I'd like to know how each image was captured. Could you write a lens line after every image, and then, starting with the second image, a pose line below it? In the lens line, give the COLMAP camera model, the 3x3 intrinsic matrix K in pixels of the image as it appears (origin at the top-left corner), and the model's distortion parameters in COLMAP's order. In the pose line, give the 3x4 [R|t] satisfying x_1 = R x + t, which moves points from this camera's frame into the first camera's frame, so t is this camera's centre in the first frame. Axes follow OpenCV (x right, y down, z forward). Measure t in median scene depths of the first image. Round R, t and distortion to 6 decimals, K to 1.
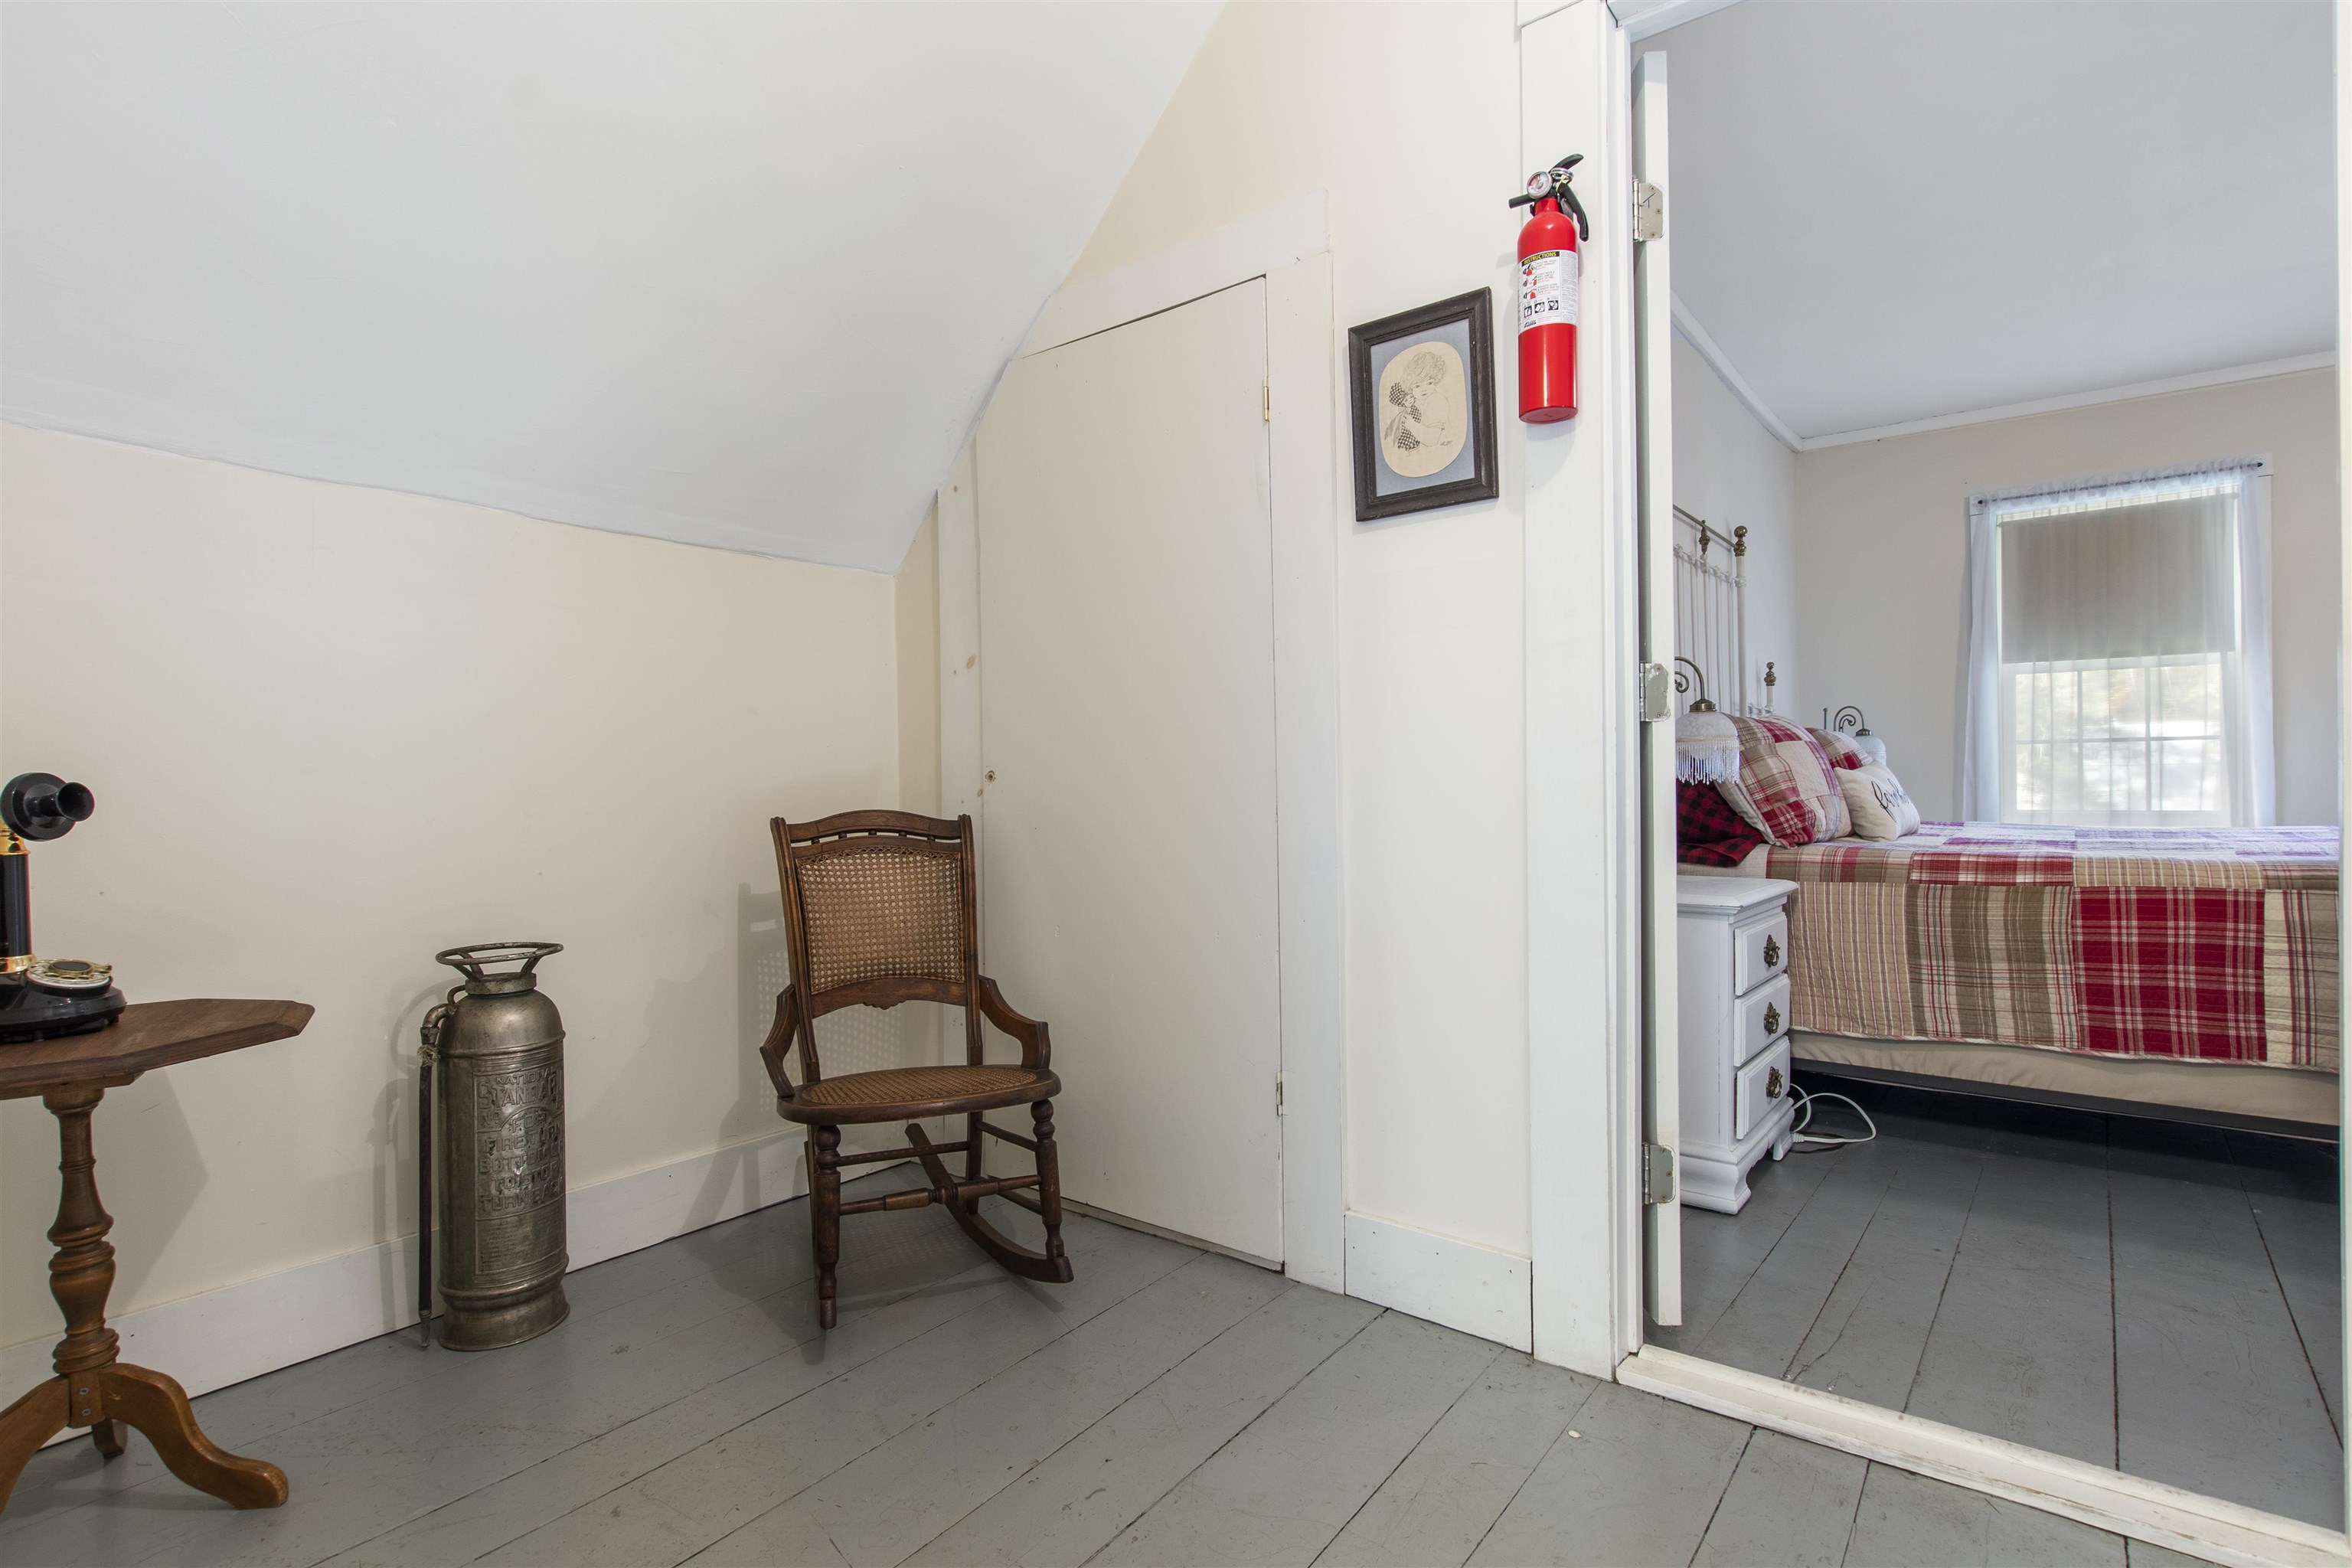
lens RADIAL K [[1146.2, 0, 1158.2], [0, 1146.2, 795.1], [0, 0, 1]] dist [-0.001976, -0.001907]
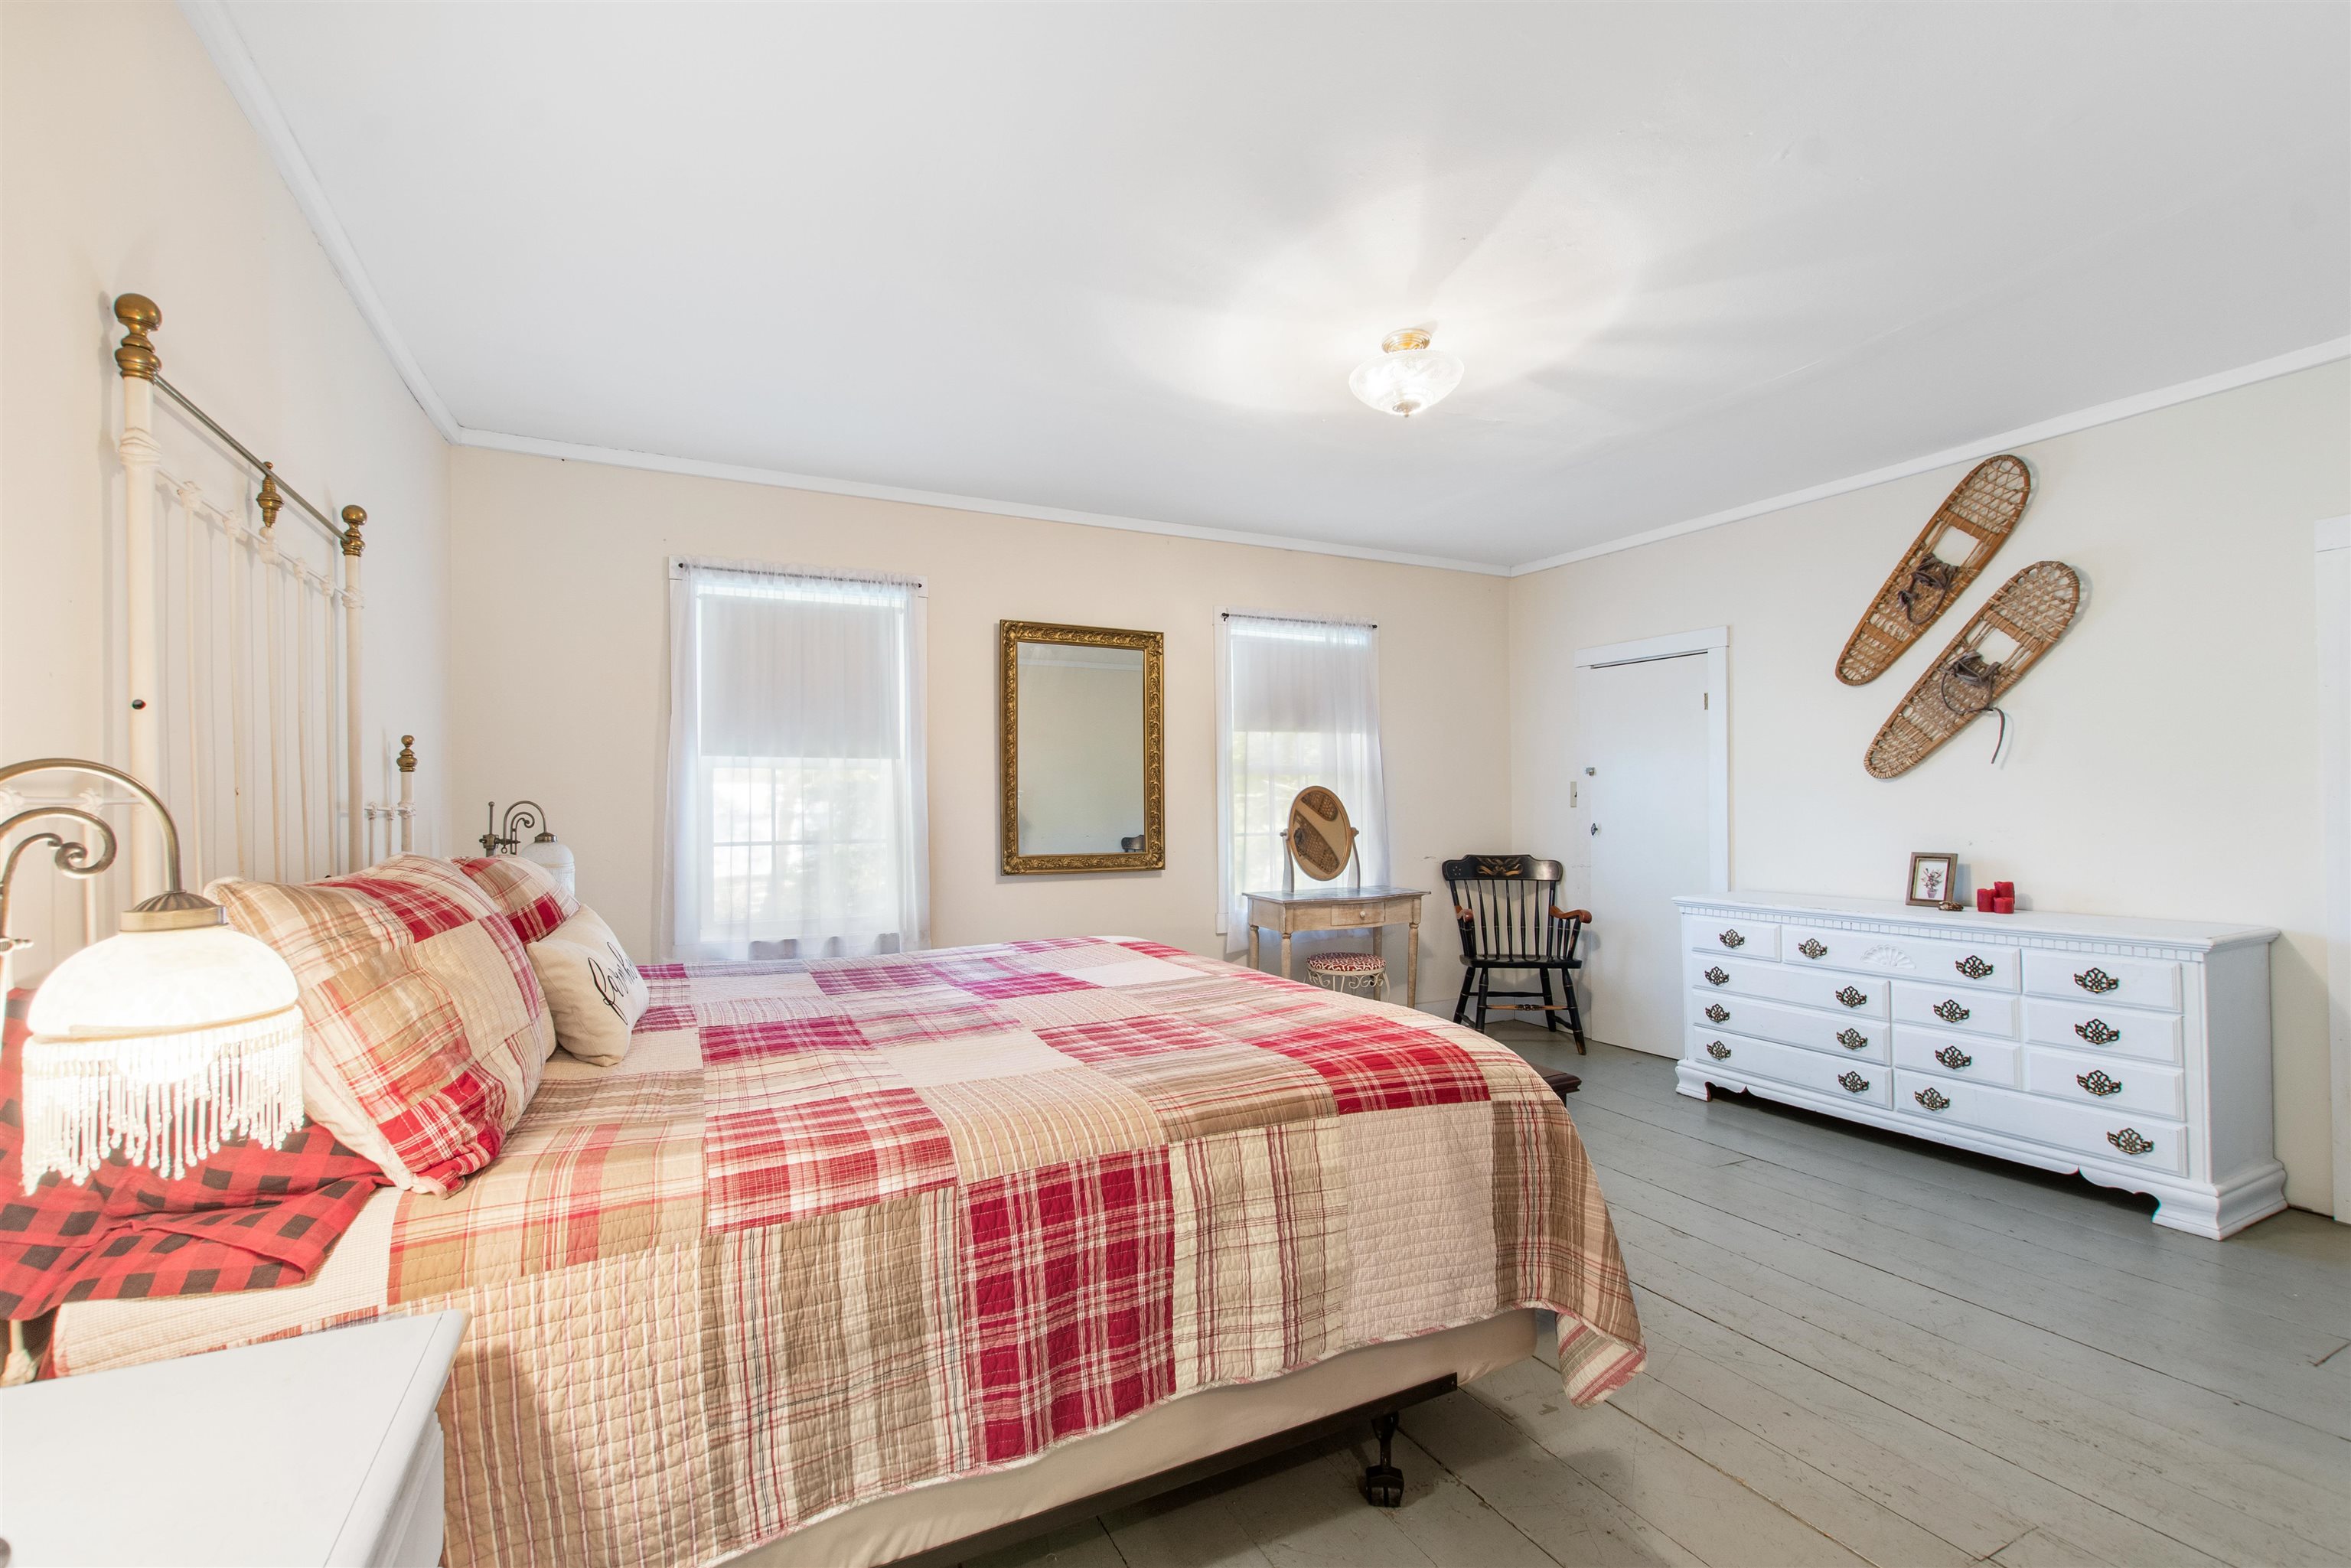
lens RADIAL K [[1032.7, 0, 1175.5], [0, 1032.7, 784.0], [0, 0, 1]] dist [0.002240, -0.000295]
pose [[0.426445, 0.031327, 0.903971, 0.345666], [0.015491, 0.999001, -0.041928, -0.103822], [-0.904381, 0.031884, 0.425534, 0.646855]]
